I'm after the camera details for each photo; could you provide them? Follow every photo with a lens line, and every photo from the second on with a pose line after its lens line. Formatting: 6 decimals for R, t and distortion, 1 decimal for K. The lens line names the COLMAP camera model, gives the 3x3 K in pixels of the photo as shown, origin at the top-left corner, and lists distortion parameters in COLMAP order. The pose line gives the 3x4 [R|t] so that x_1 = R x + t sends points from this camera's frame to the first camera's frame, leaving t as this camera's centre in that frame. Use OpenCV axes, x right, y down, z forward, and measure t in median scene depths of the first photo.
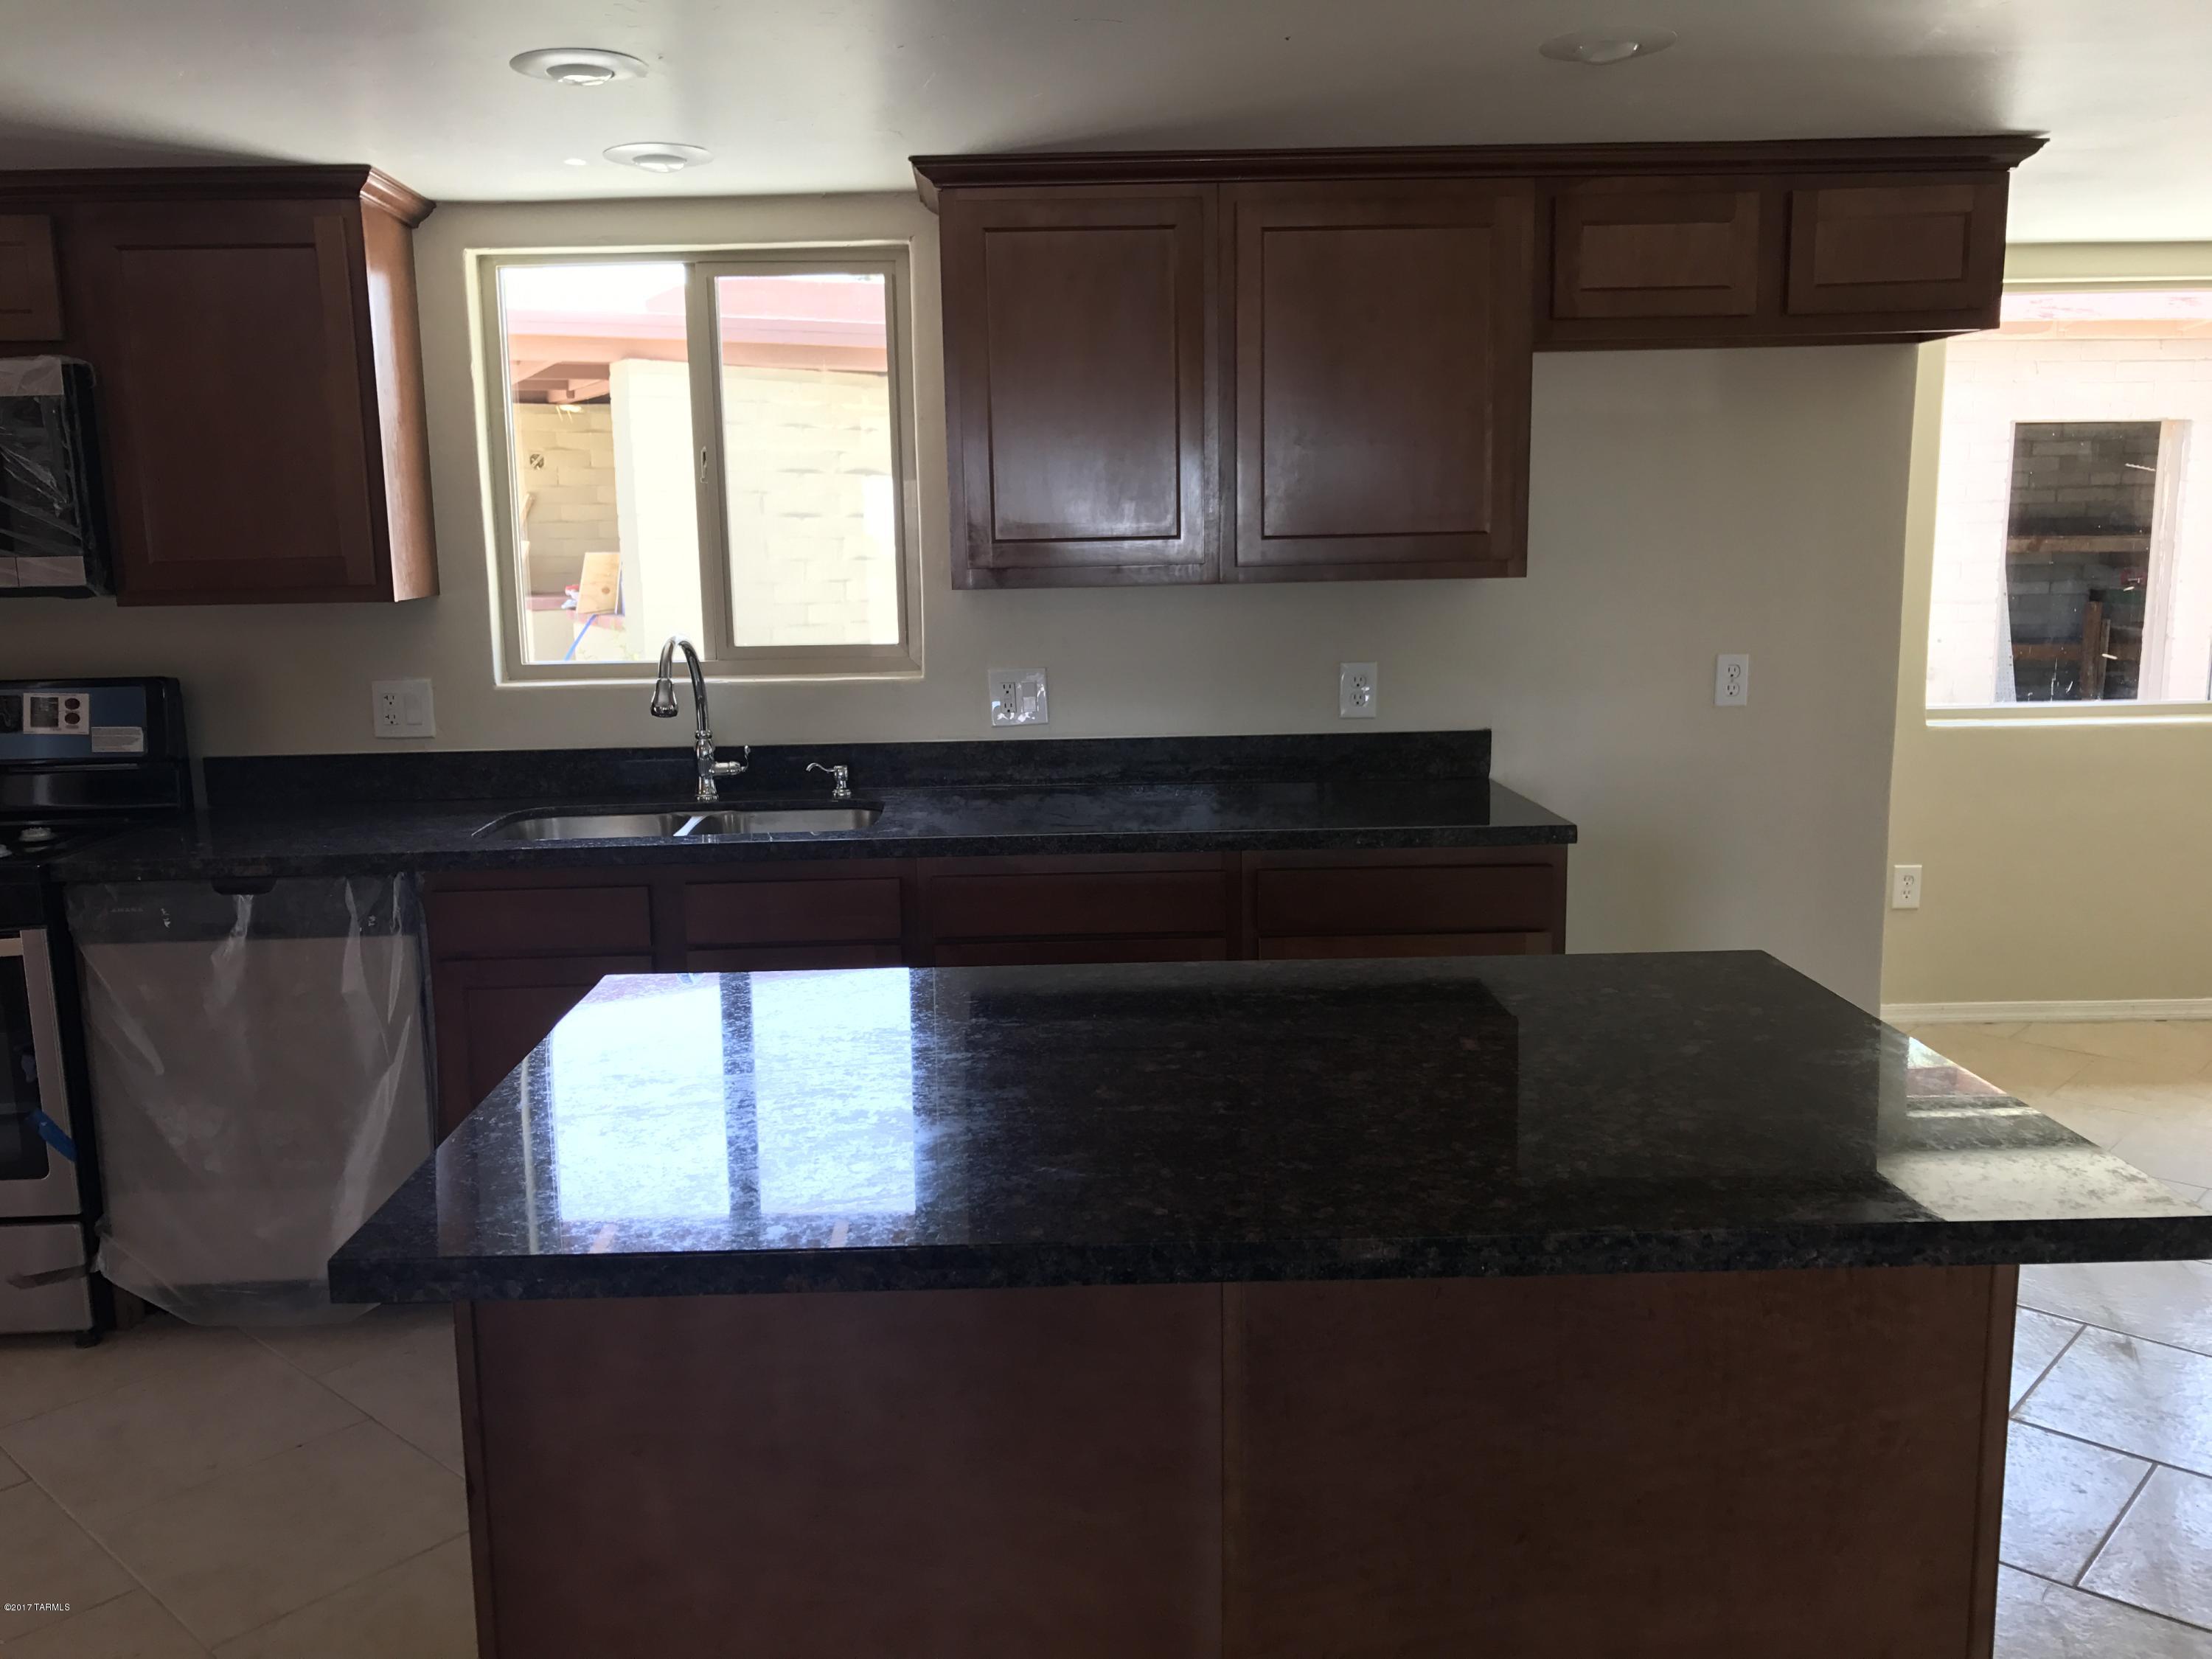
lens RADIAL K [[1862.8, 0, 1107.1], [0, 1862.8, 819.3], [0, 0, 1]] dist [0.049409, 0.005249]
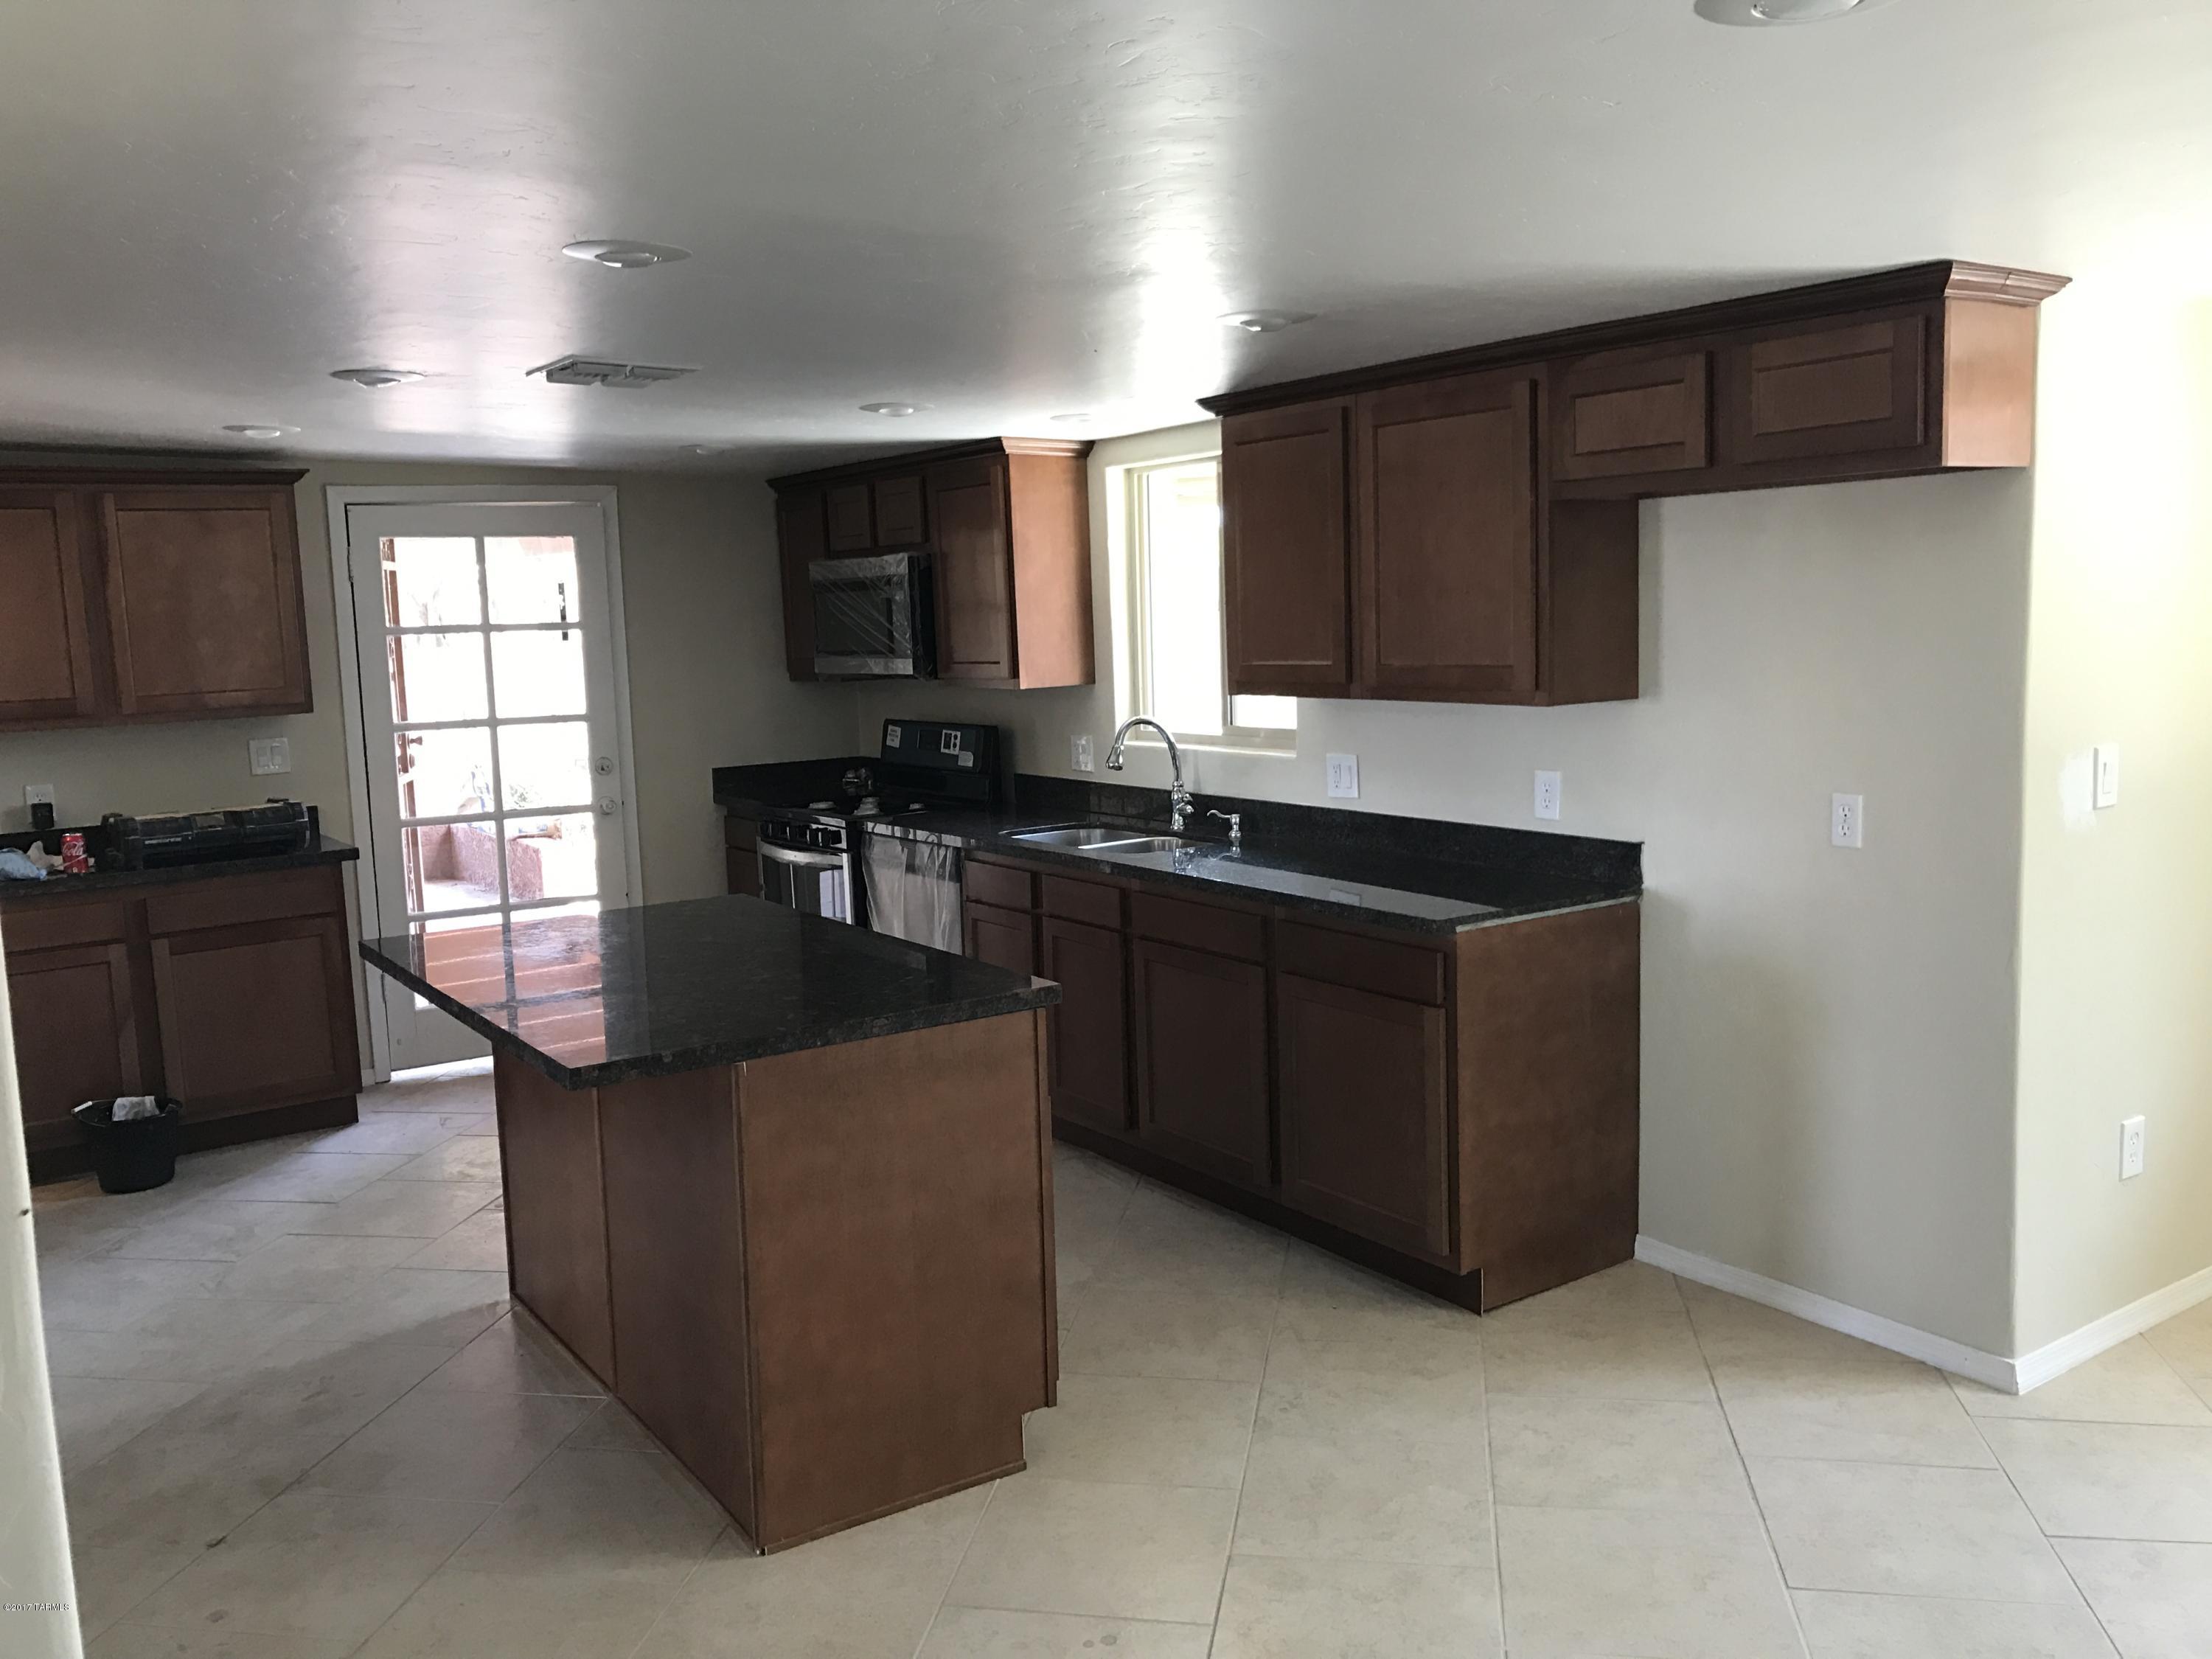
lens RADIAL K [[1862.8, 0, 1107.1], [0, 1862.8, 819.3], [0, 0, 1]] dist [0.049409, 0.005249]
pose [[0.542141, 0.100504, -0.834256, 0.976010], [-0.118284, 0.992064, 0.042648, -0.073708], [0.831921, 0.075558, 0.549726, 0.151842]]
